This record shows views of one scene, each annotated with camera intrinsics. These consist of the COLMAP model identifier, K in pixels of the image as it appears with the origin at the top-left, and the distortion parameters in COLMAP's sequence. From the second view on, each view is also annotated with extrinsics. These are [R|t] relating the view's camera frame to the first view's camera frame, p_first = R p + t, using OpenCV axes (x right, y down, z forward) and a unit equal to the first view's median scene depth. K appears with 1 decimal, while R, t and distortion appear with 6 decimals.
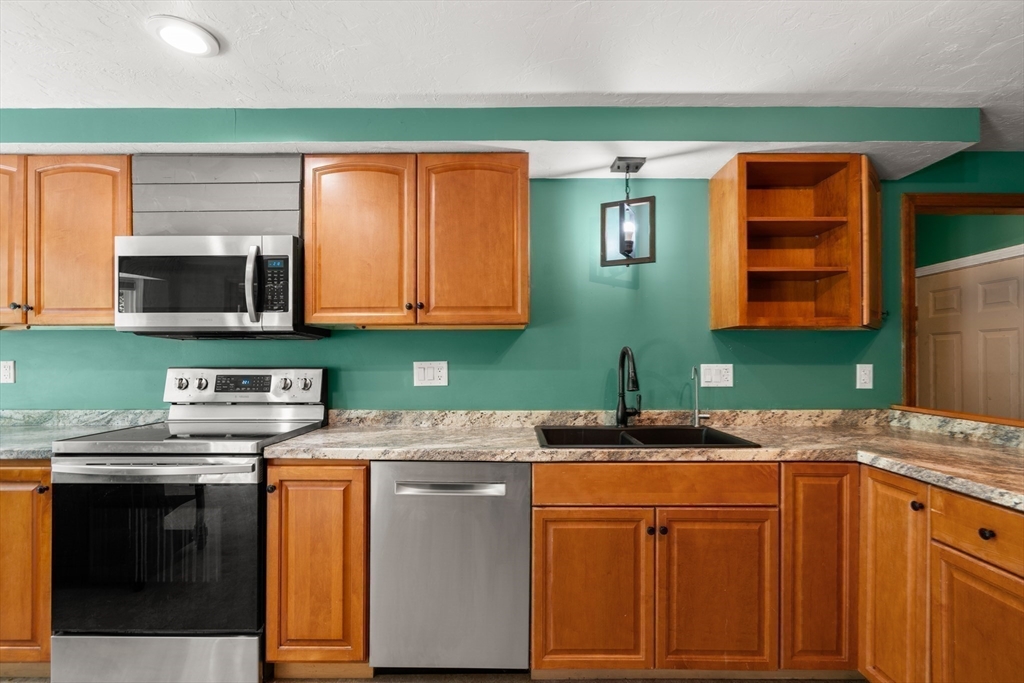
lens RADIAL K [[470.7, 0, 507.2], [0, 470.7, 356.0], [0, 0, 1]] dist [-0.005933, 0.003245]
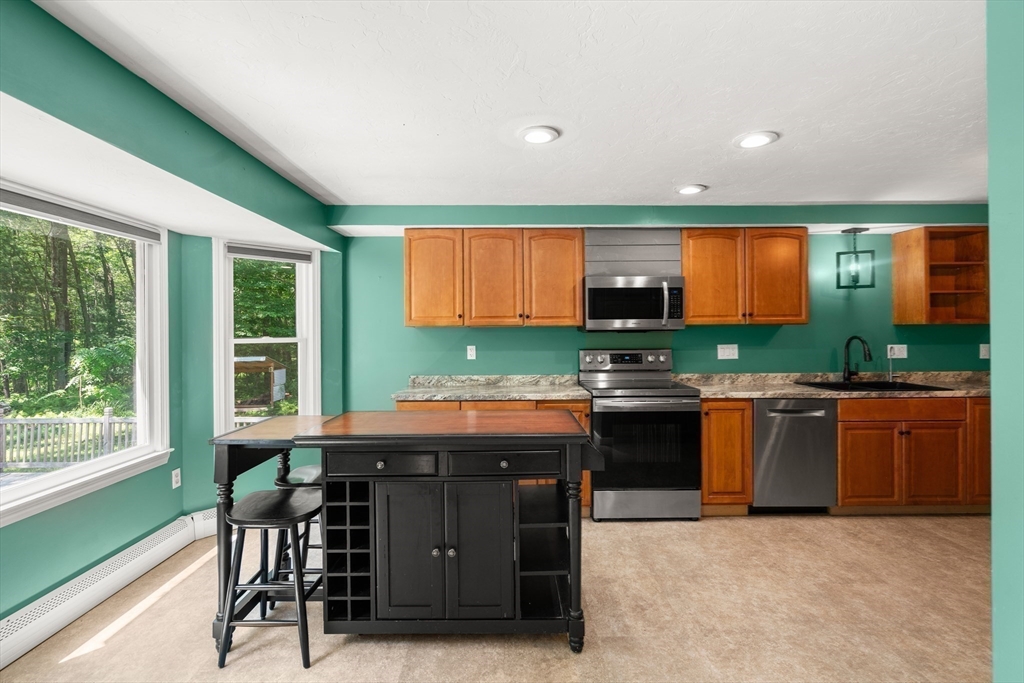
lens RADIAL K [[470.7, 0, 508.0], [0, 470.7, 327.8], [0, 0, 1]] dist [-0.005933, 0.003245]
pose [[0.999901, -0.006611, 0.012388, -1.118176], [0.006562, 0.999970, 0.004001, -0.068627], [-0.012414, -0.003919, 0.999915, -0.765402]]
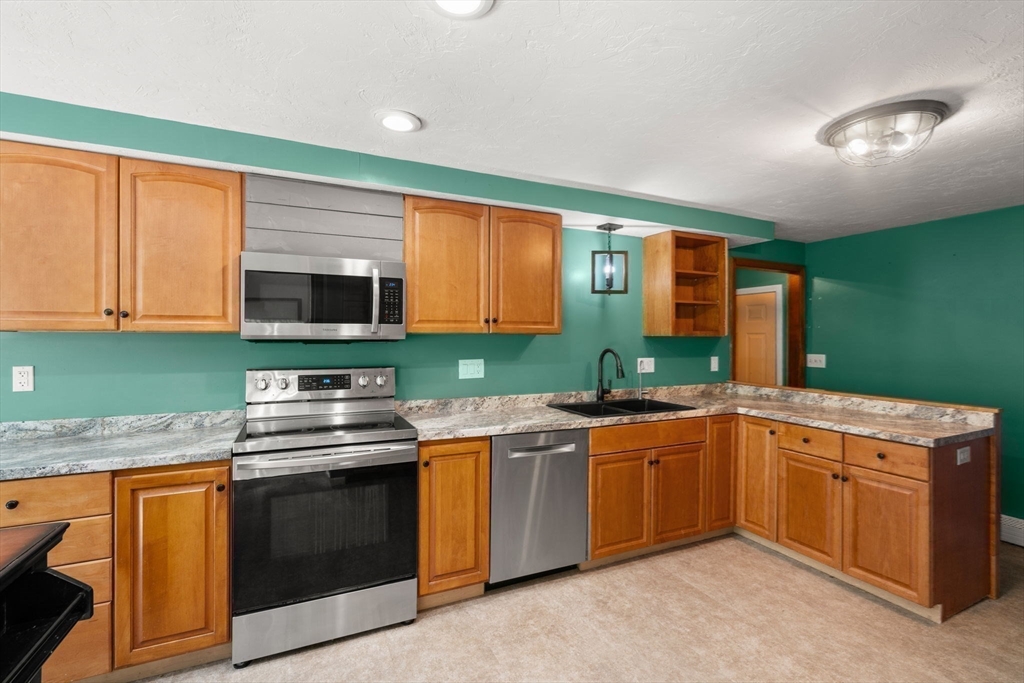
lens RADIAL K [[467.4, 0, 514.4], [0, 467.4, 337.7], [0, 0, 1]] dist [-0.007596, 0.001521]
pose [[0.901907, 0.003400, 0.431918, -0.706655], [-0.007709, 0.999936, 0.008227, -0.068292], [-0.431862, -0.010749, 0.901876, -0.232144]]
